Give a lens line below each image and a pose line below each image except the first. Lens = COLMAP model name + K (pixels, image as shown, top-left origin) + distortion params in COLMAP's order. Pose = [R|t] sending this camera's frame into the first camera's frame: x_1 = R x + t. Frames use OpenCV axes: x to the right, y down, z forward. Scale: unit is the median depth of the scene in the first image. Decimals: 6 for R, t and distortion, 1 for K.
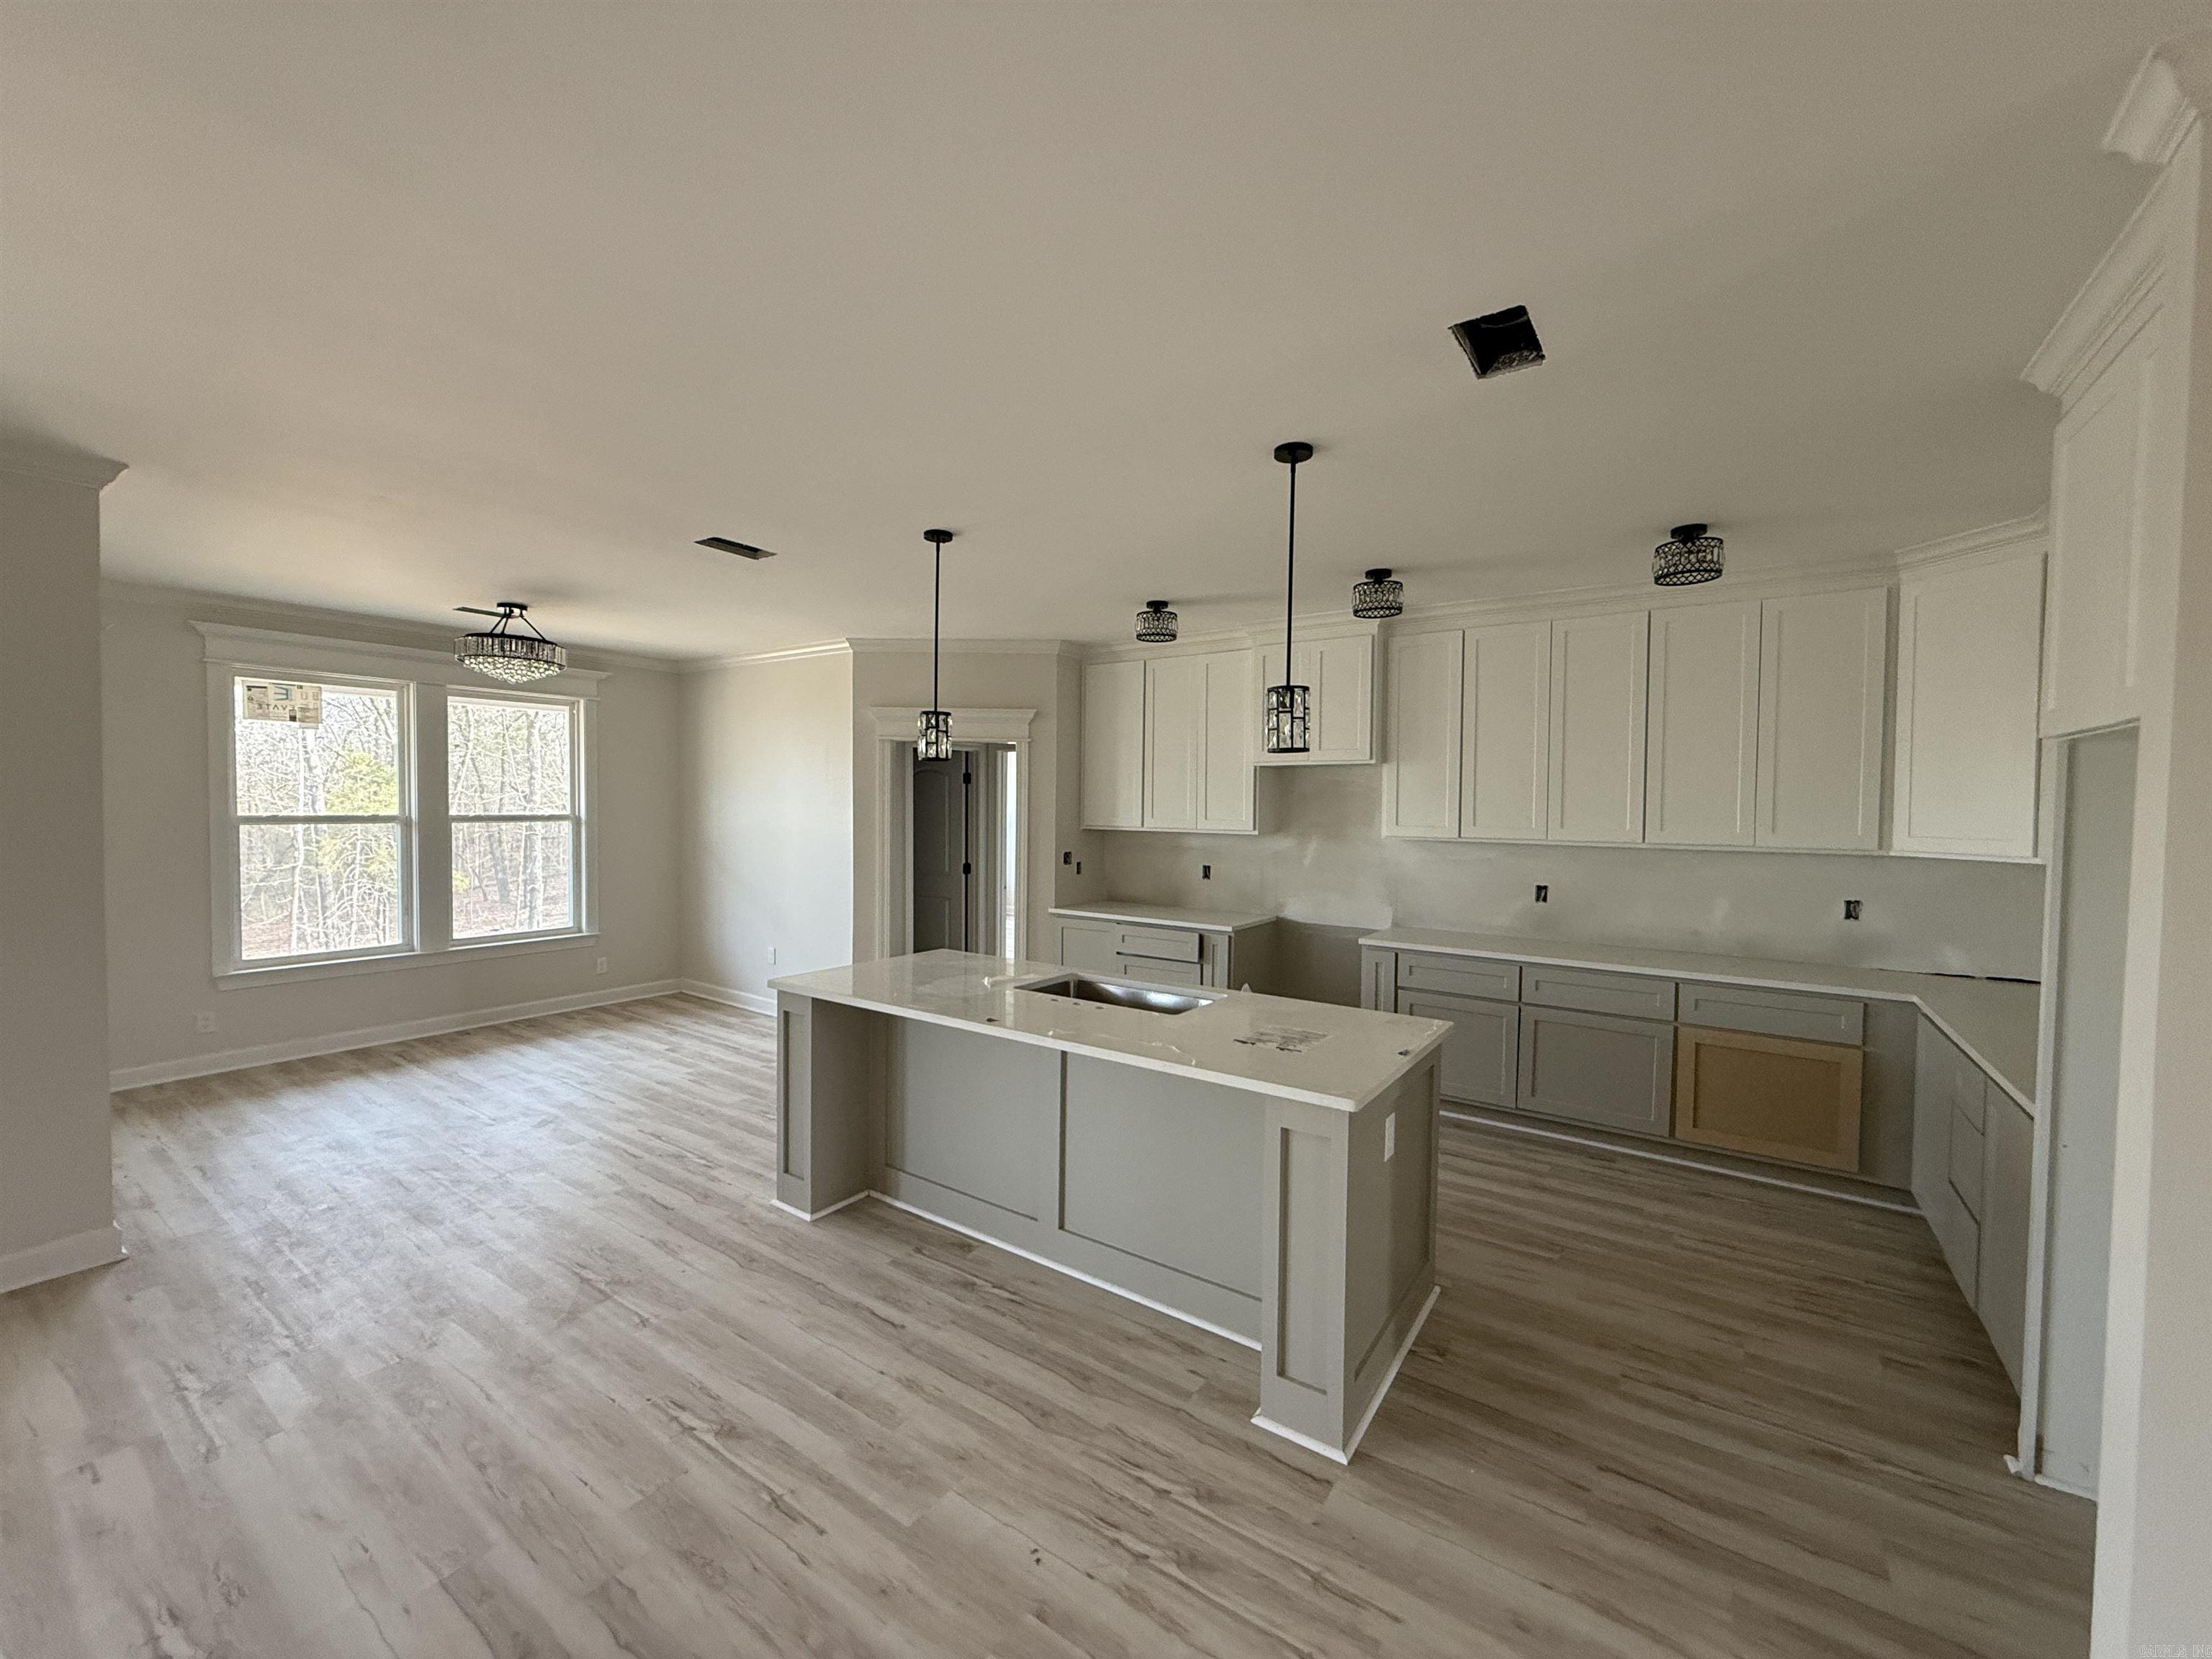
lens RADIAL K [[874.6, 0, 1106.0], [0, 874.6, 829.5], [0, 0, 1]] dist [0.000337, -0.000376]
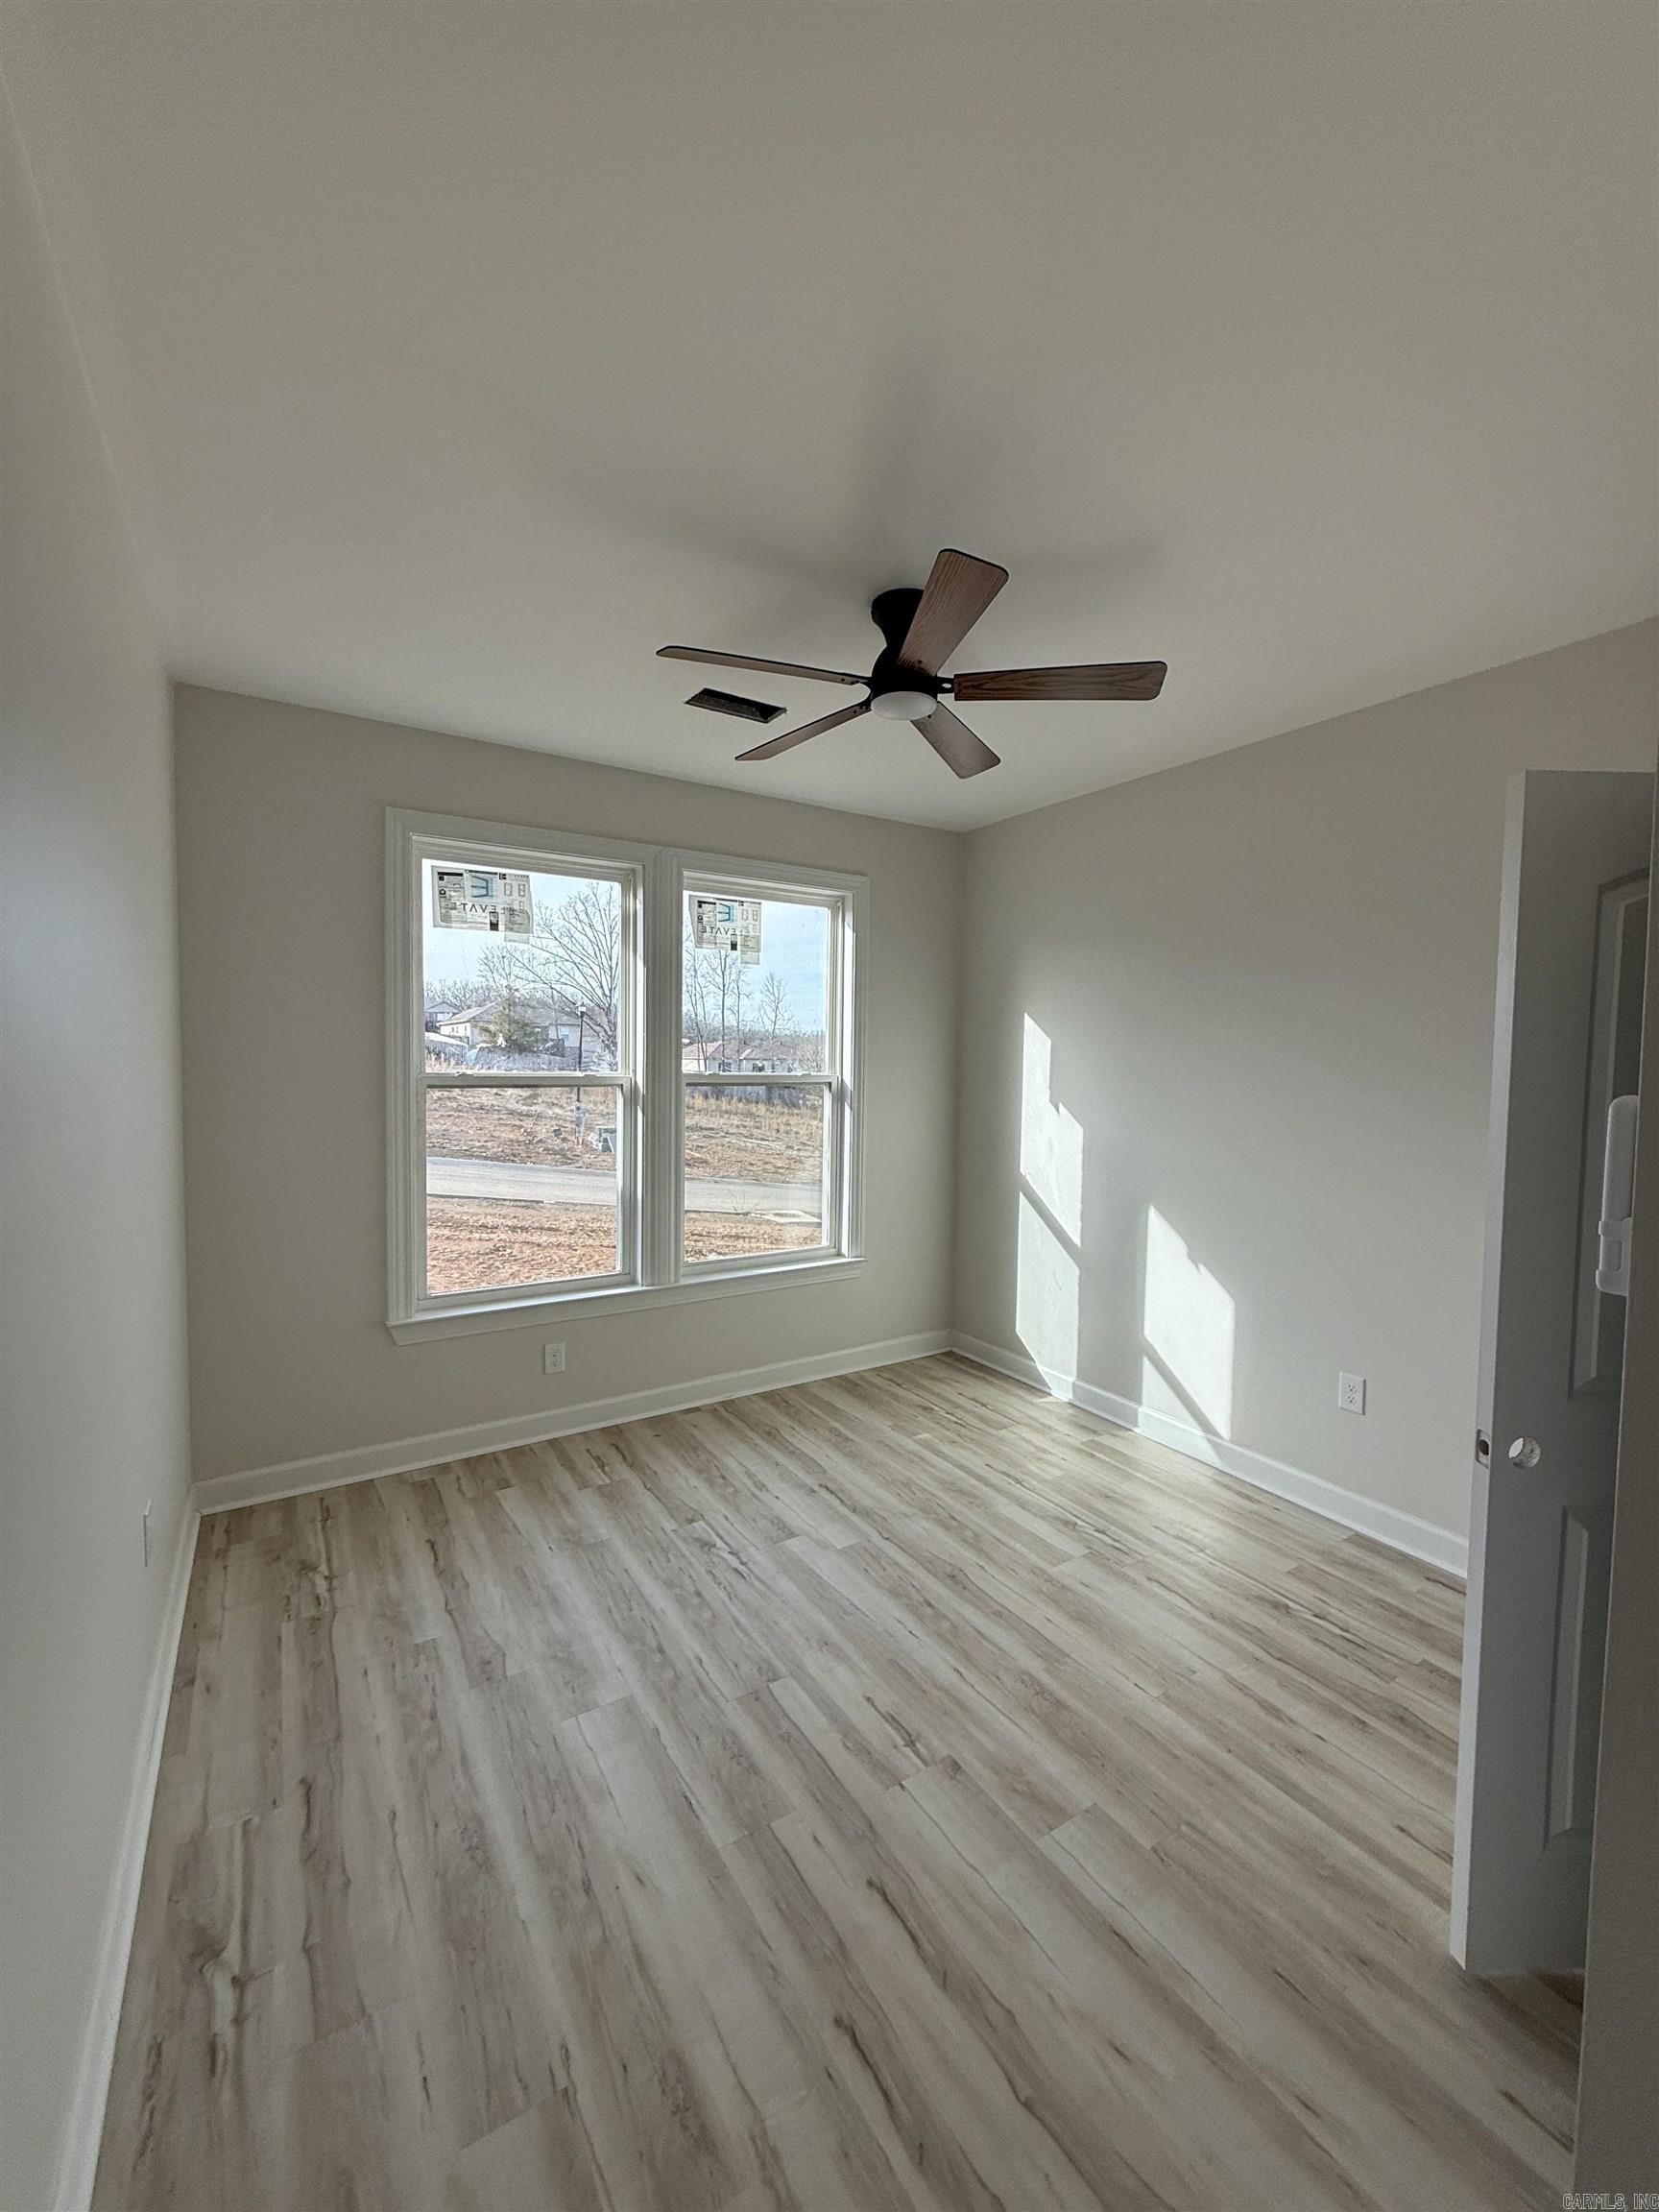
lens RADIAL K [[874.6, 0, 835.2], [0, 874.6, 1096.0], [0, 0, 1]] dist [0.000337, -0.000376]
pose [[0.923680, 0.018387, -0.382724, -0.446802], [-0.015976, 0.999827, 0.009477, -0.010383], [0.382832, -0.002639, 0.923814, 0.499455]]
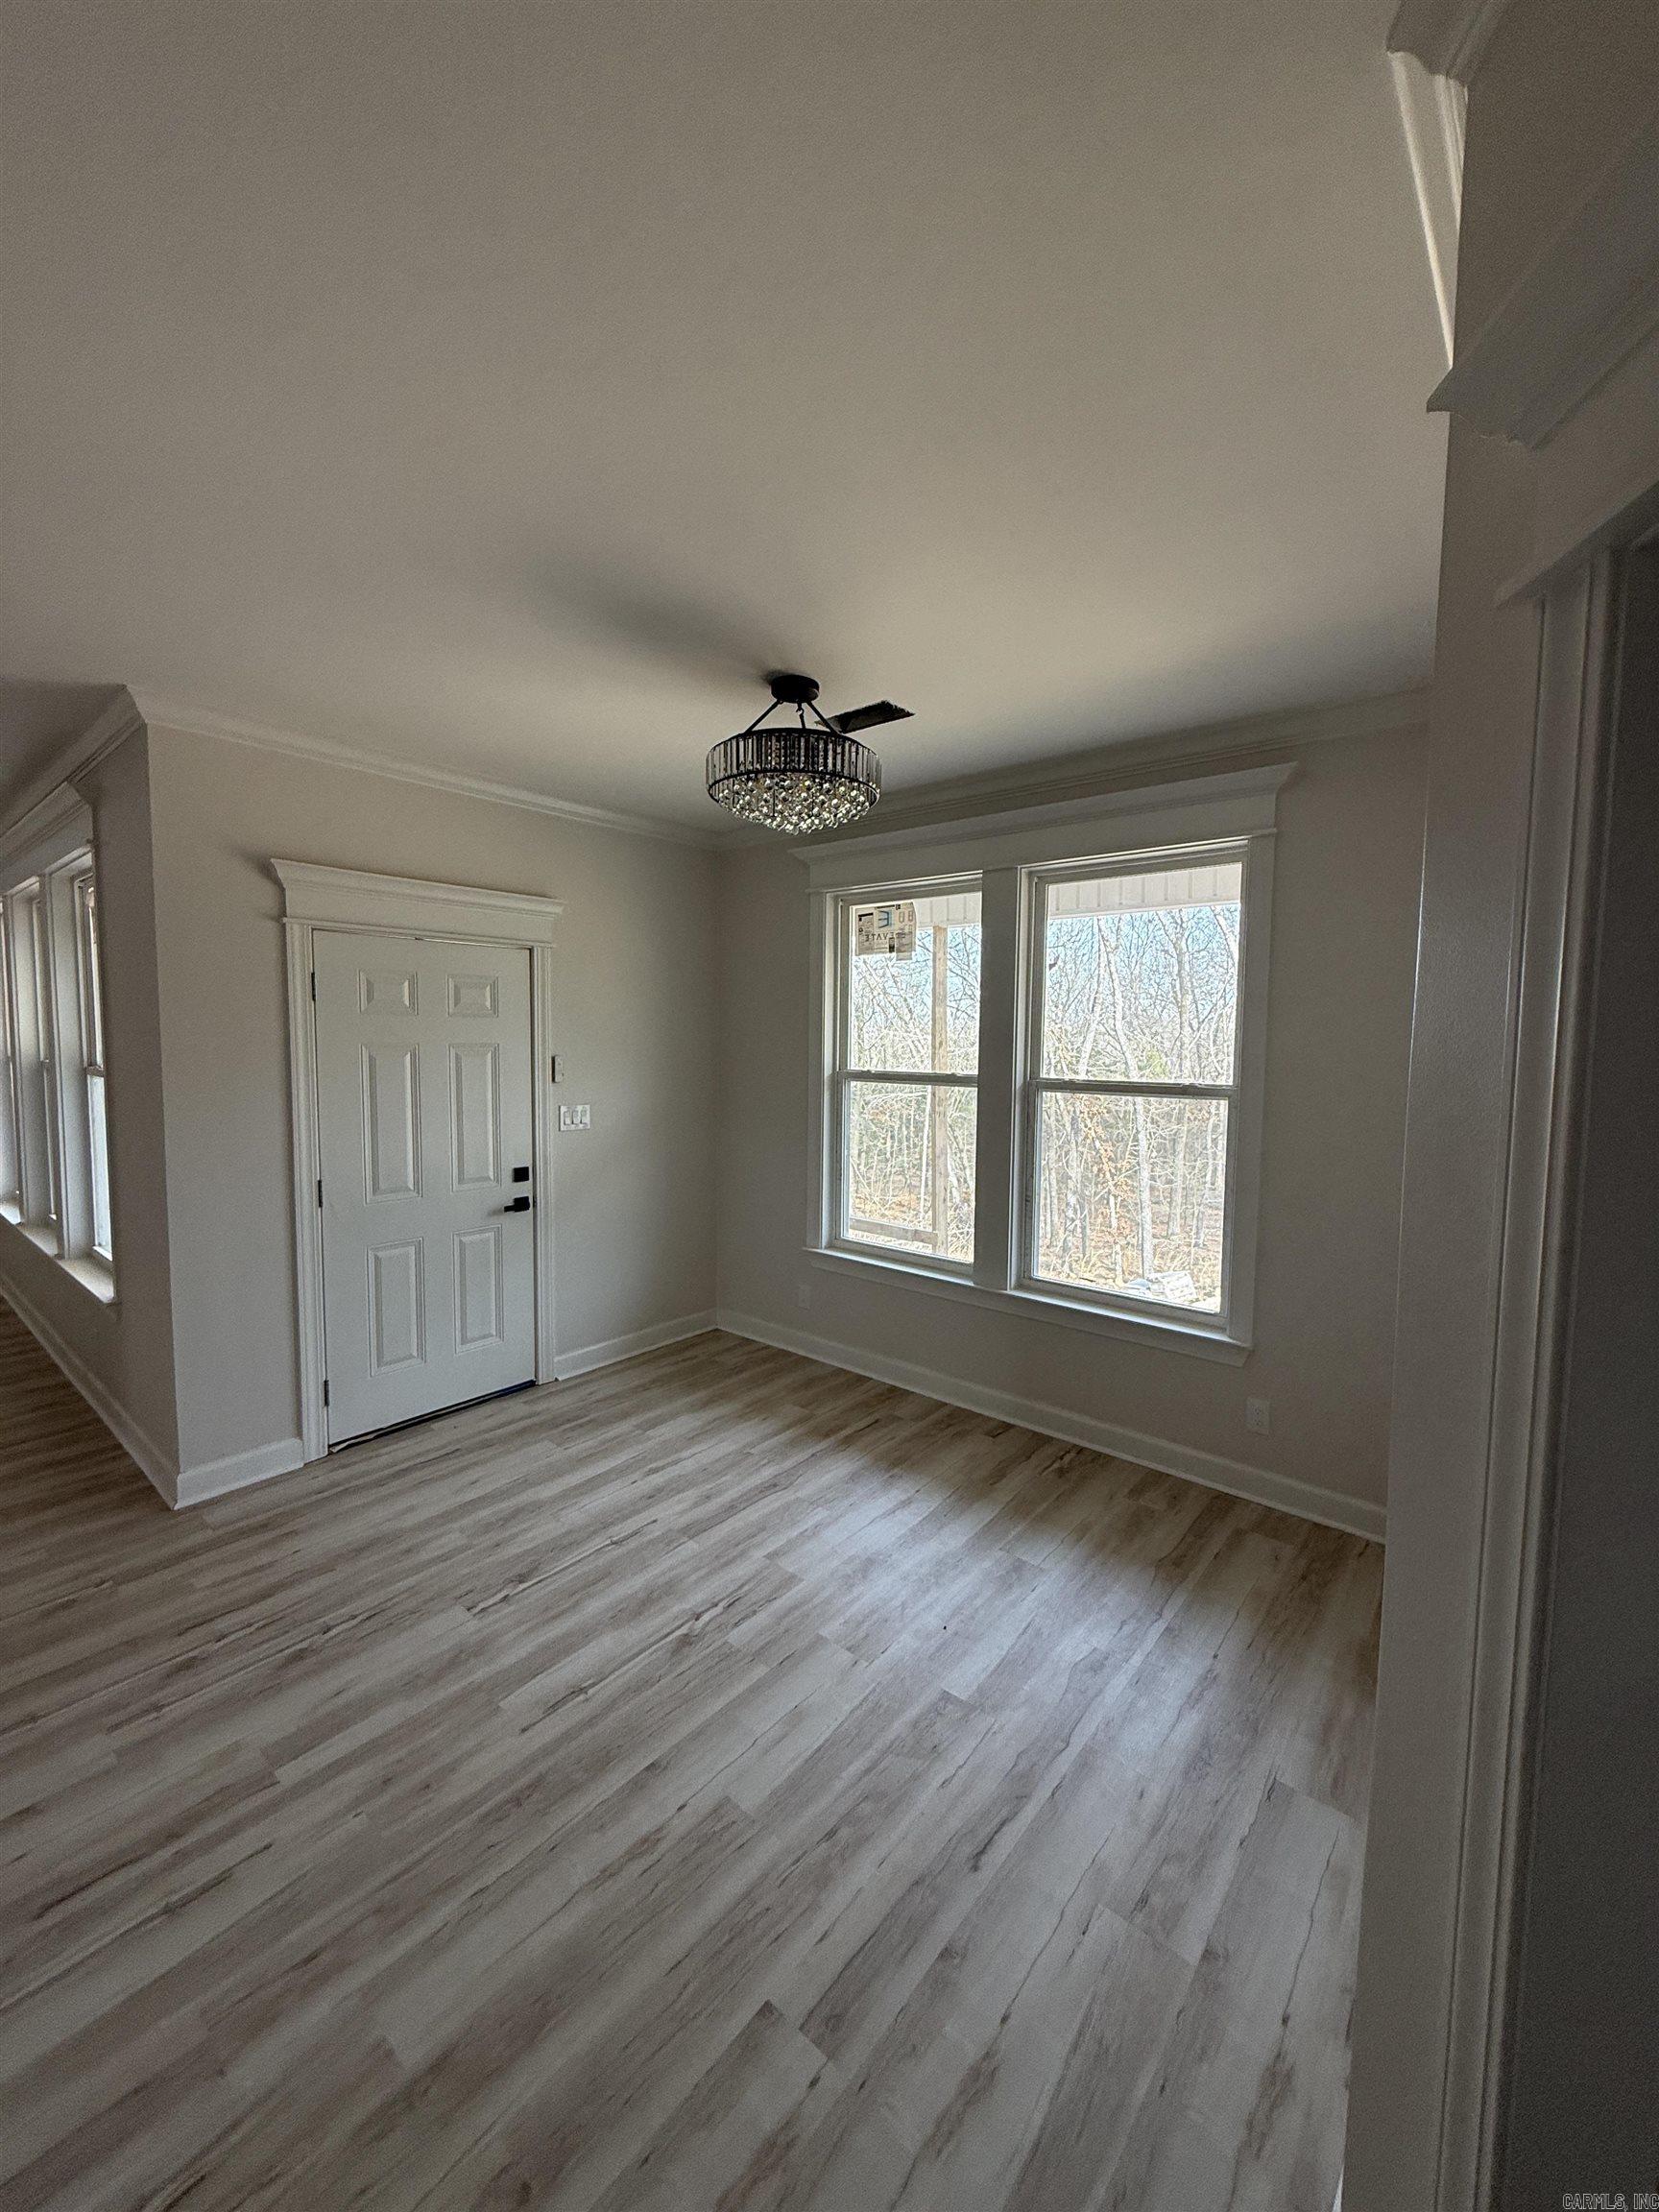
lens RADIAL K [[874.6, 0, 835.2], [0, 874.6, 1096.0], [0, 0, 1]] dist [0.000337, -0.000376]
pose [[-0.090060, 0.046130, -0.994867, -0.133572], [-0.049781, 0.997470, 0.050757, -0.031707], [0.994691, 0.054096, -0.087535, 1.026085]]
